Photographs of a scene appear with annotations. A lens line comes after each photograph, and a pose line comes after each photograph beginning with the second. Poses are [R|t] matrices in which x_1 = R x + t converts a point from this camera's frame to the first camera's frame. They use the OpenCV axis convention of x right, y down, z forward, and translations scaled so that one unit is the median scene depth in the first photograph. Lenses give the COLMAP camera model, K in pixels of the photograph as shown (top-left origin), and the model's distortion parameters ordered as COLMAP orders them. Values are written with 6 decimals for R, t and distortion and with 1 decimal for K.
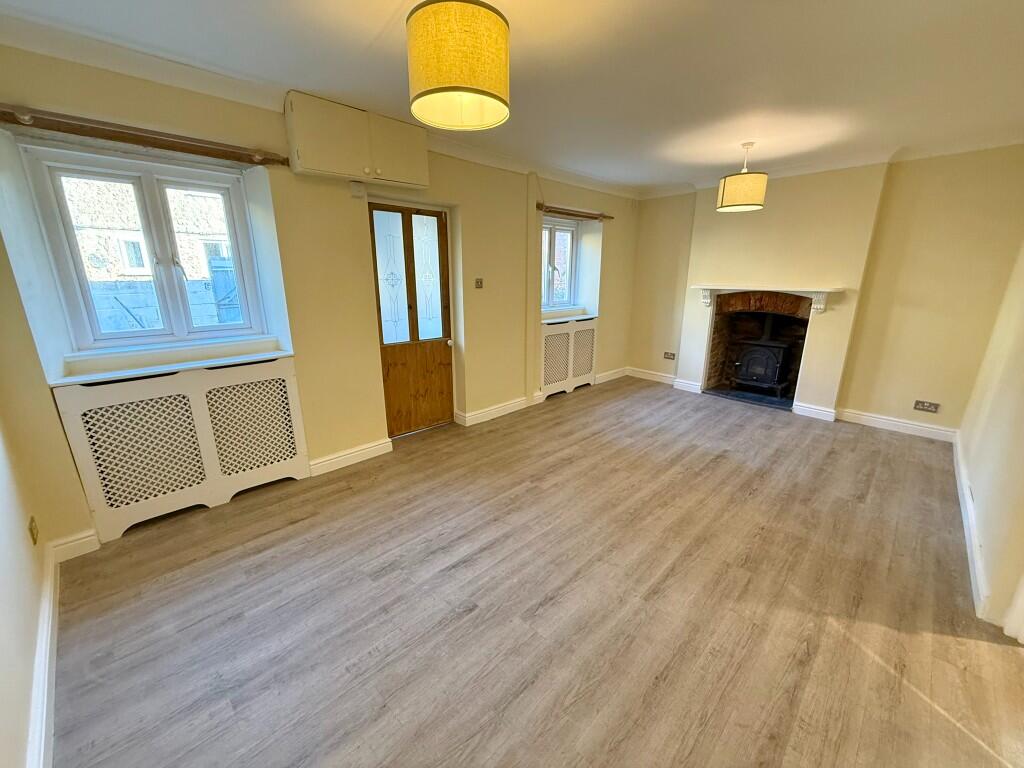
lens RADIAL K [[419.1, 0, 514.4], [0, 419.1, 388.6], [0, 0, 1]] dist [-0.004820, 0.000266]
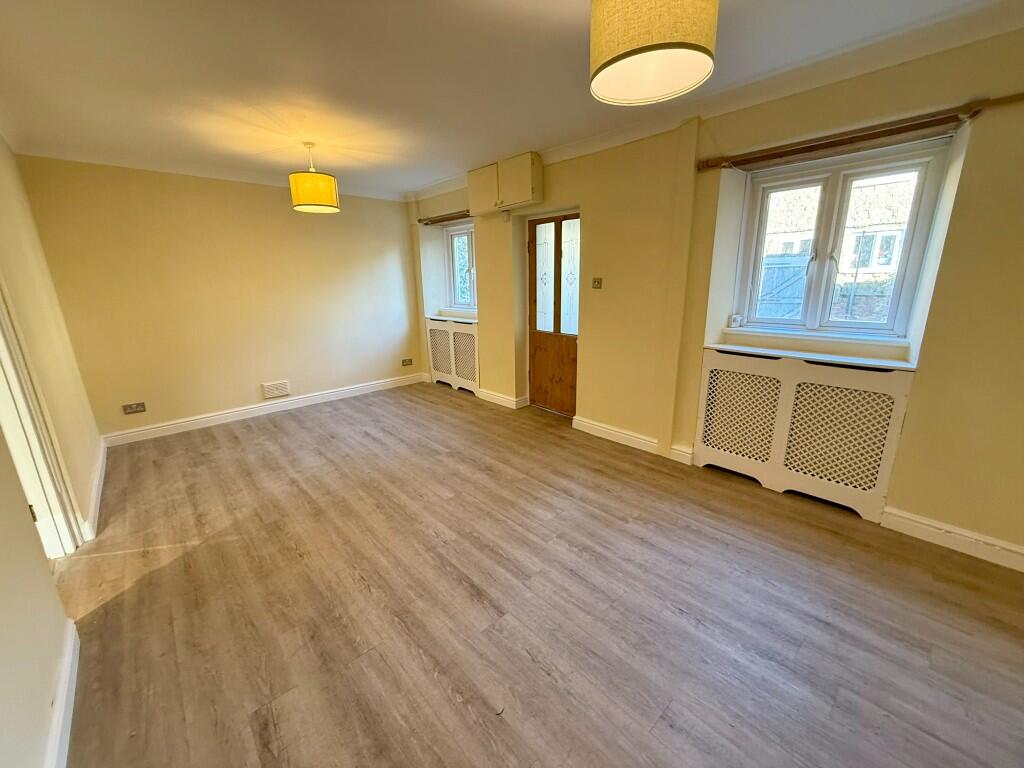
lens RADIAL K [[417.5, 0, 497.6], [0, 417.5, 385.9], [0, 0, 1]] dist [0.001594, -0.000108]
pose [[-0.086542, 0.255475, -0.962935, 0.926412], [-0.241247, 0.932420, 0.269061, -0.250464], [0.966597, 0.255590, -0.019061, 0.922897]]
